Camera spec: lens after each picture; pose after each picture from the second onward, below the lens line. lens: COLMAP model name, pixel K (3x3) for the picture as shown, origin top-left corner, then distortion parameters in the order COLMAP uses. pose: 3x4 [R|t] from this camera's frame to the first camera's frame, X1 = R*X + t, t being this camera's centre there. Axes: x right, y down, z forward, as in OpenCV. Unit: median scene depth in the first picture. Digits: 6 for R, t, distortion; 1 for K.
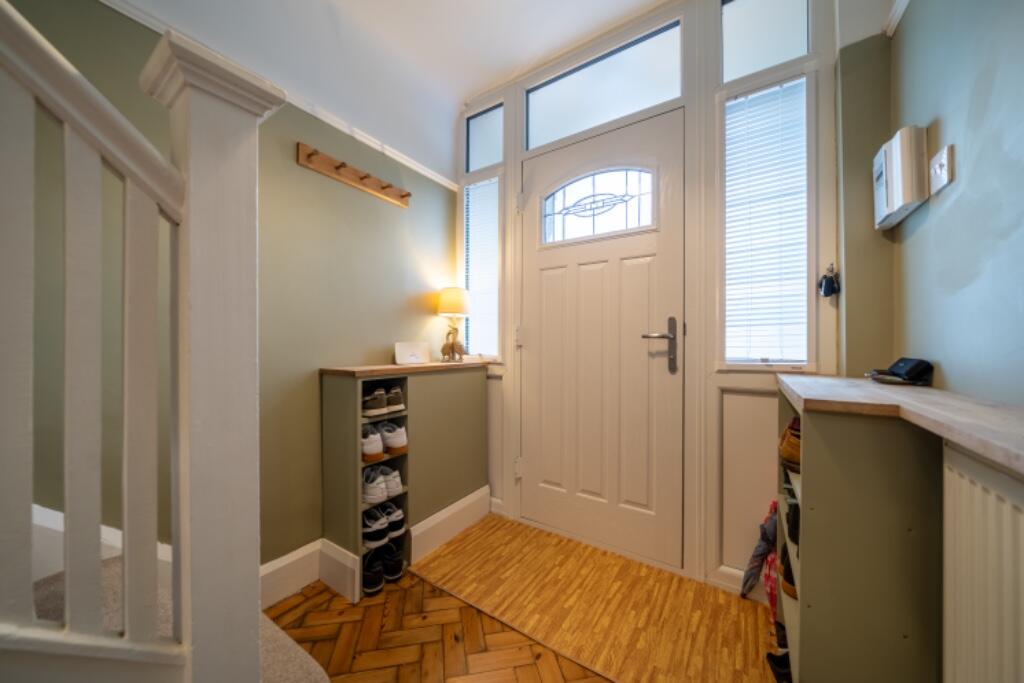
lens RADIAL K [[354.1, 0, 507.4], [0, 354.1, 343.8], [0, 0, 1]] dist [-0.007131, -0.000402]
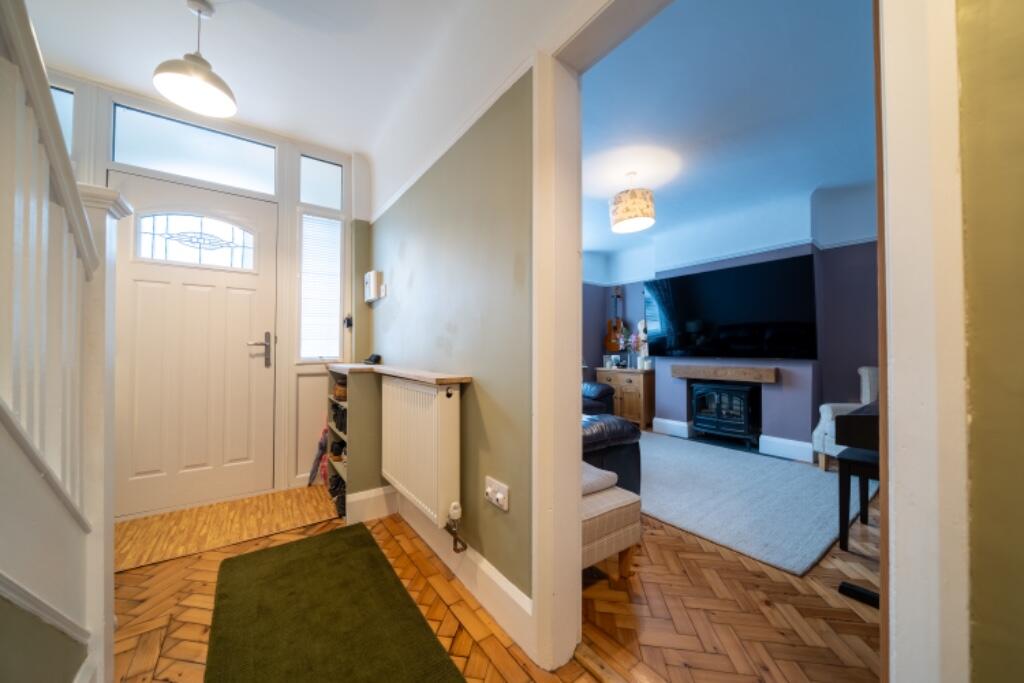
lens RADIAL K [[354.1, 0, 513.9], [0, 354.1, 345.3], [0, 0, 1]] dist [-0.007131, -0.000402]
pose [[0.325599, 0.012896, 0.945420, -0.716367], [-0.002374, 0.999915, -0.012821, 0.002690], [-0.945505, 0.001930, 0.325601, -0.598816]]
